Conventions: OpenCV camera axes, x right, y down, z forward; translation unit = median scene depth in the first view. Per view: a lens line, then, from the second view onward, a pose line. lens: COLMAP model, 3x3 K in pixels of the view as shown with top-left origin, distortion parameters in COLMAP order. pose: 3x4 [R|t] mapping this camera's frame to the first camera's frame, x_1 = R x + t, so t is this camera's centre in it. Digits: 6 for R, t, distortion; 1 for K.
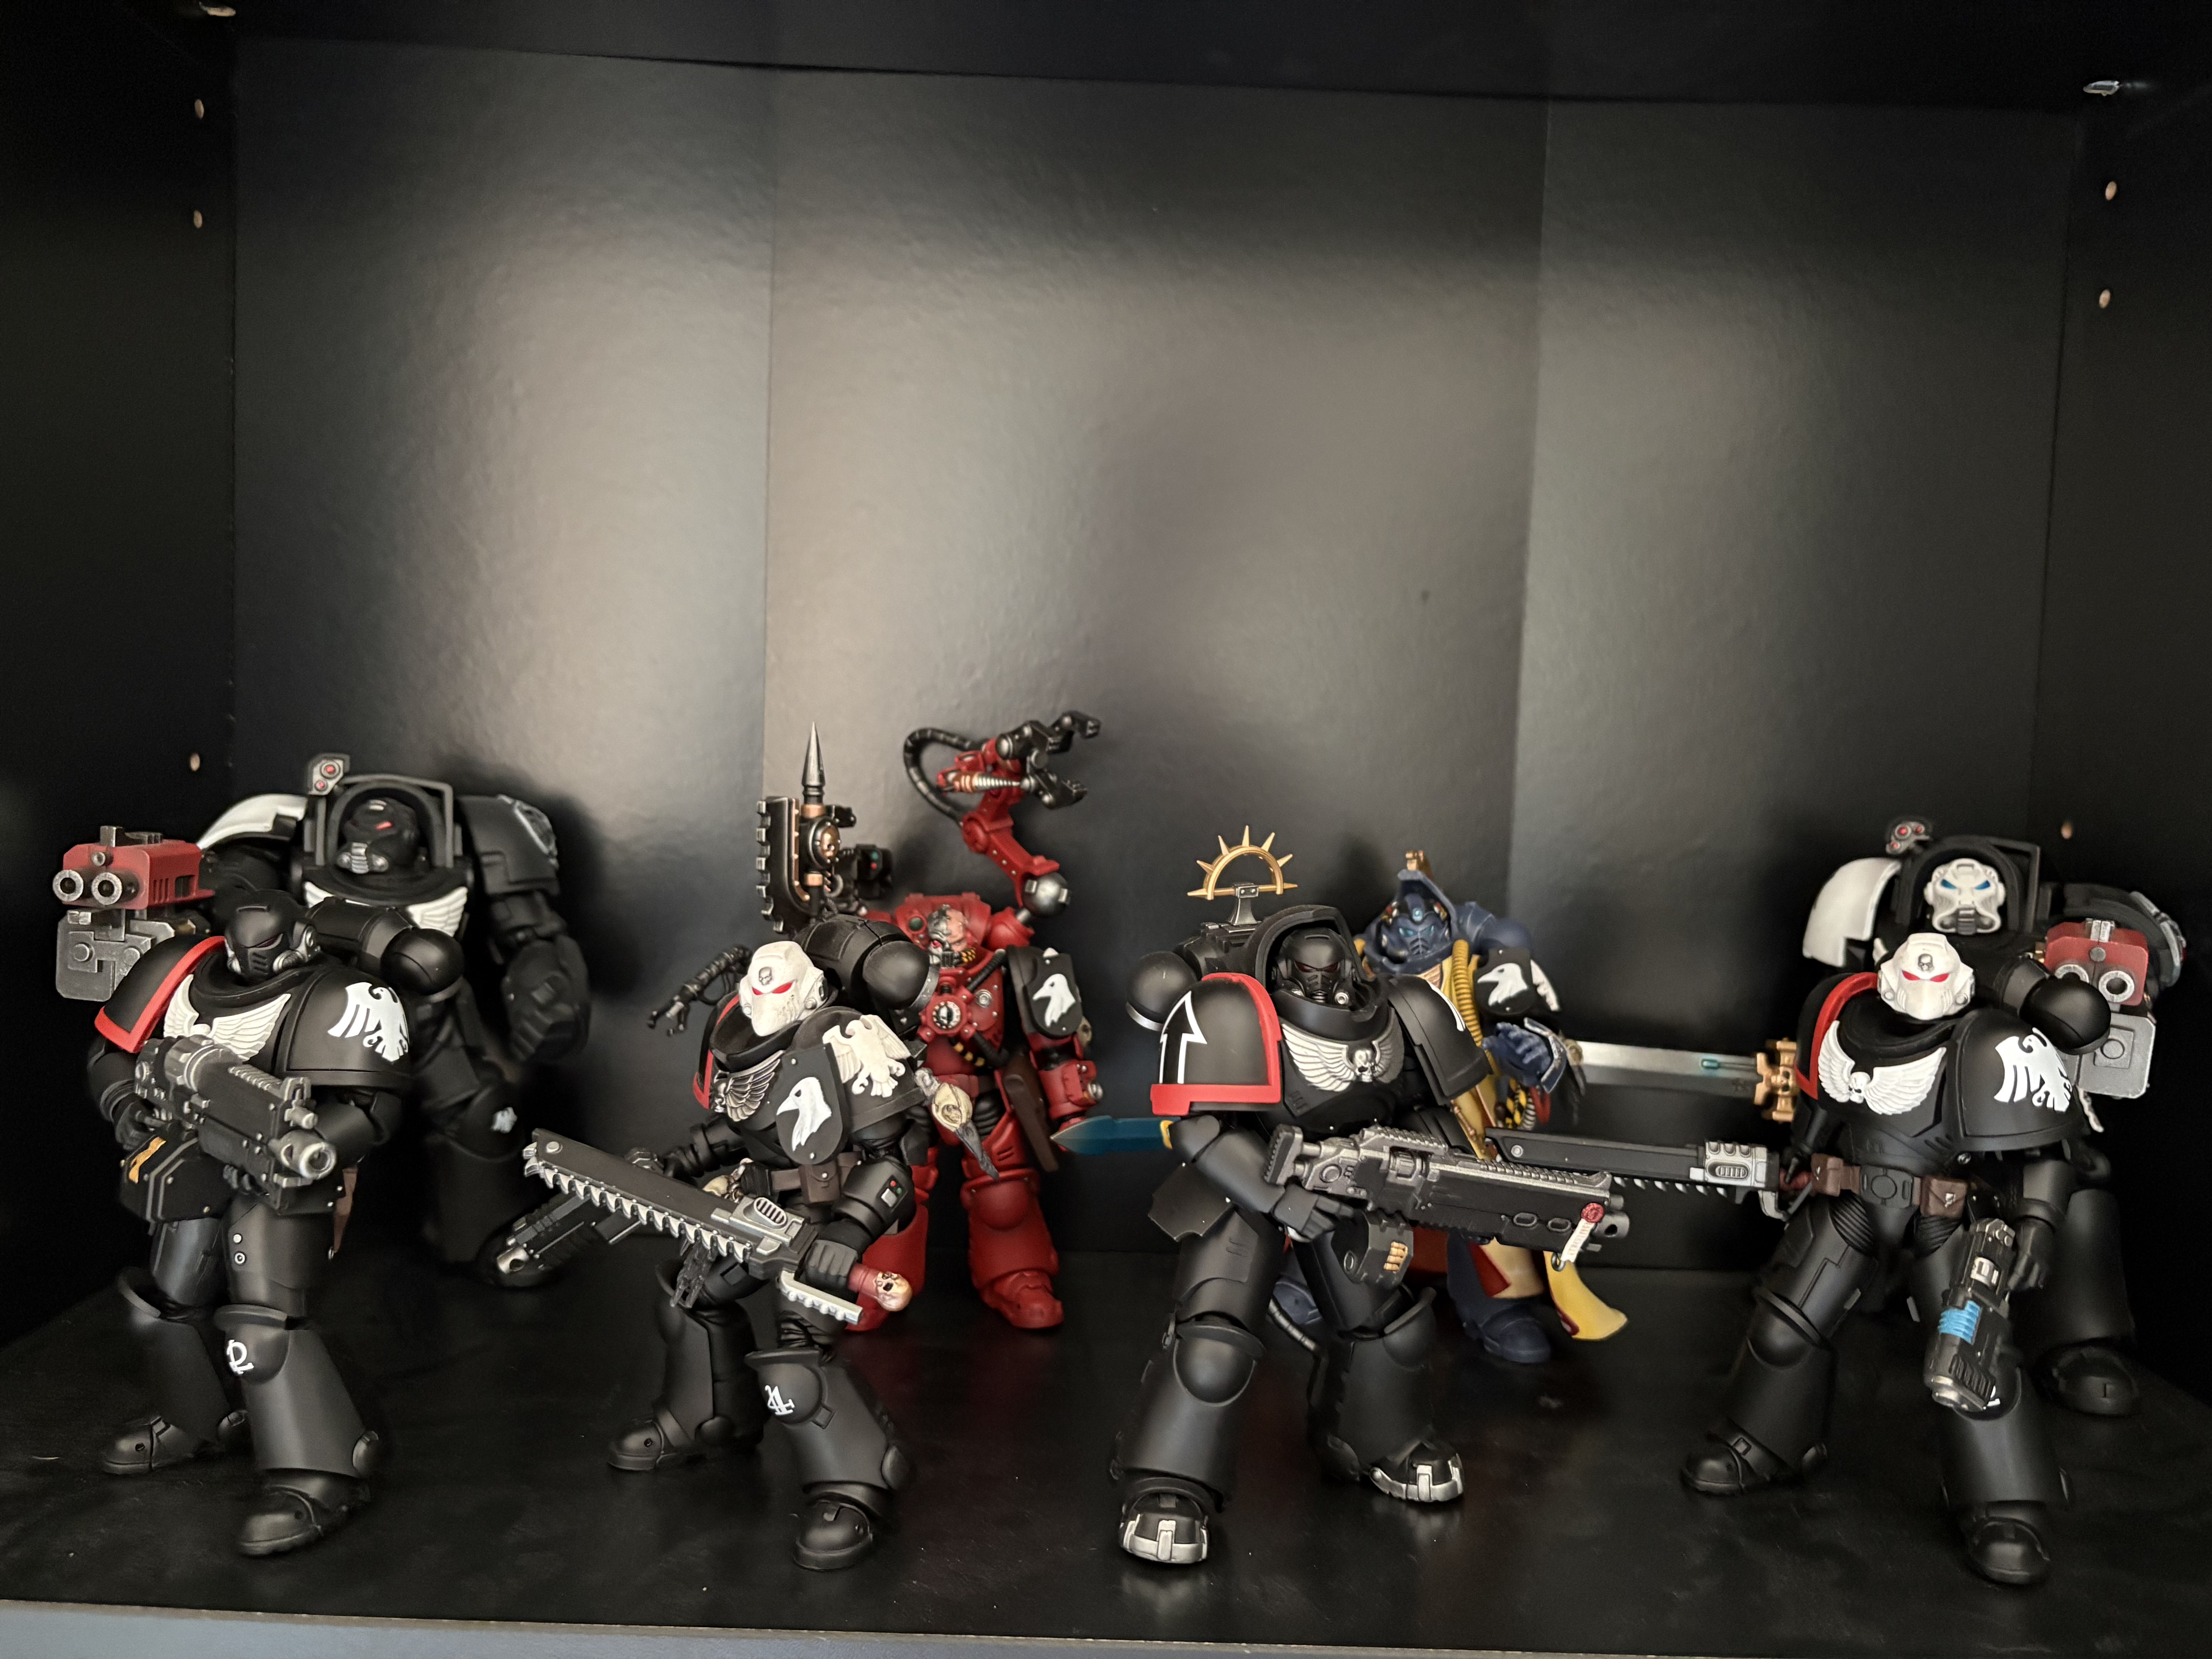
lens RADIAL K [[1648.0, 0, 1106.7], [0, 1648.0, 898.6], [0, 0, 1]] dist [0.032026, -0.047195]
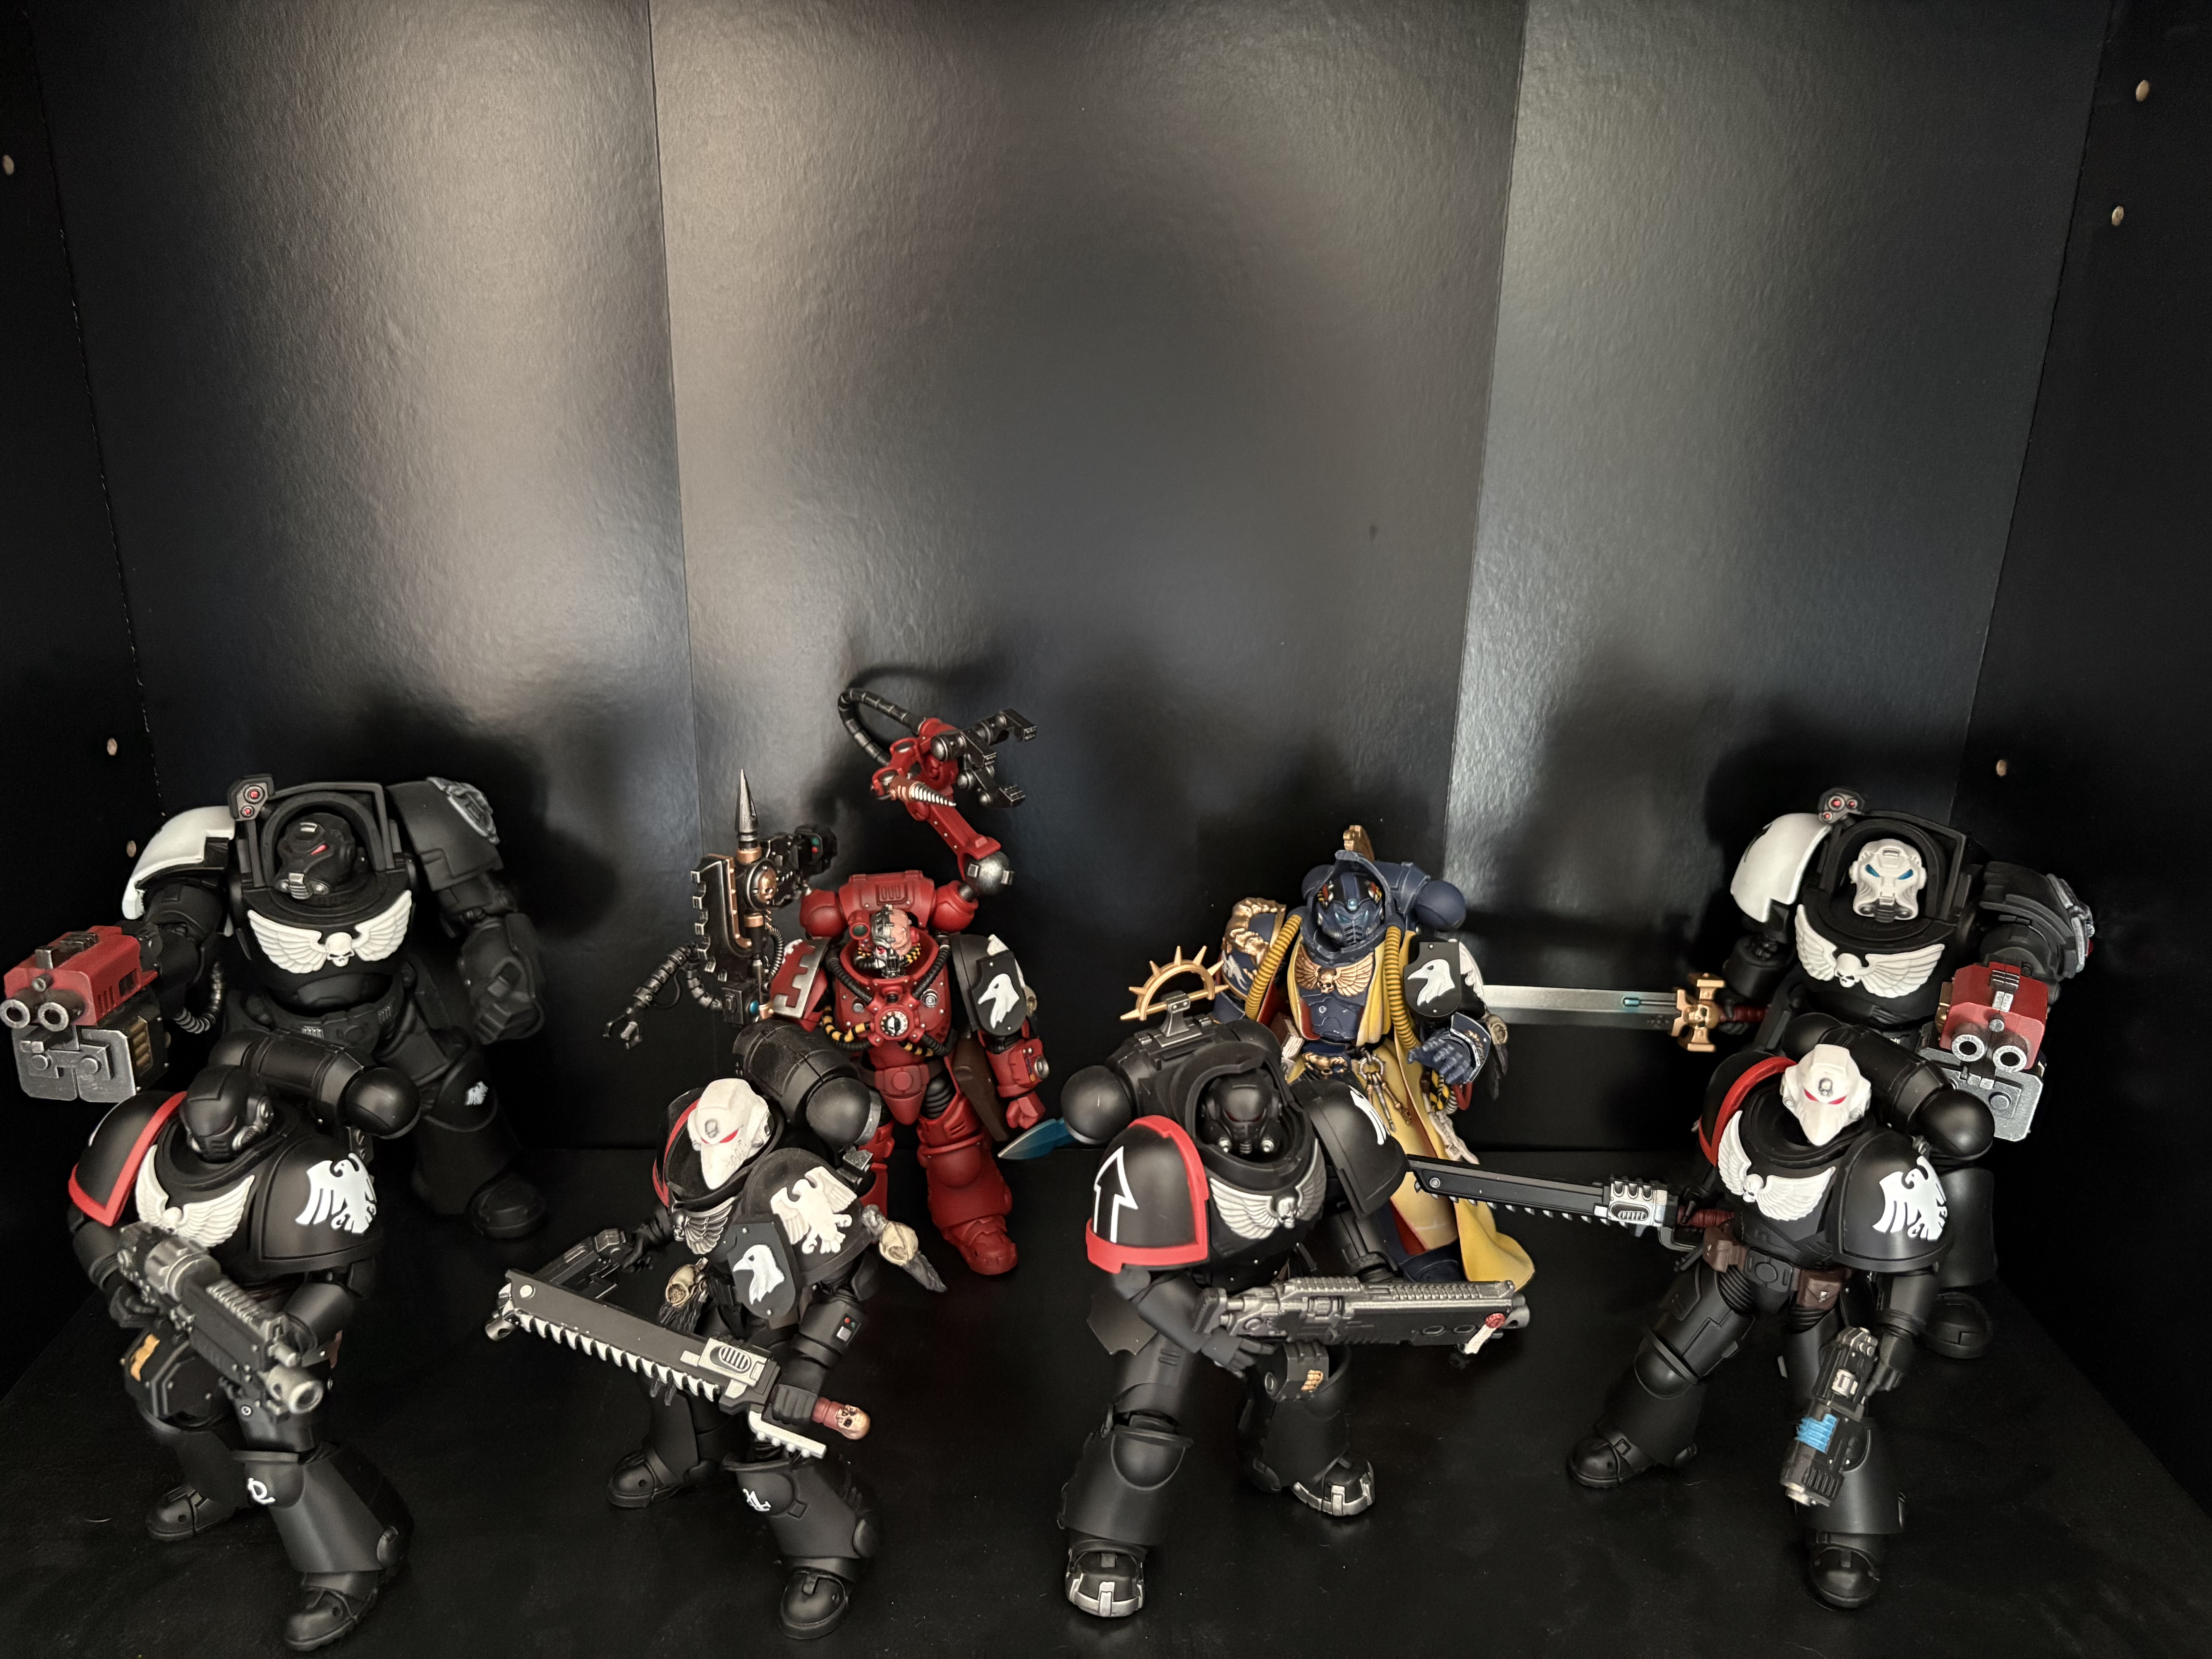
lens RADIAL K [[1635.2, 0, 1106.0], [0, 1635.2, 829.5], [0, 0, 1]] dist [0.033047, -0.042611]
pose [[0.999666, -0.021521, 0.014343, 0.028610], [0.016706, 0.960701, 0.277084, -0.404334], [-0.019742, -0.276751, 0.960739, 0.056580]]
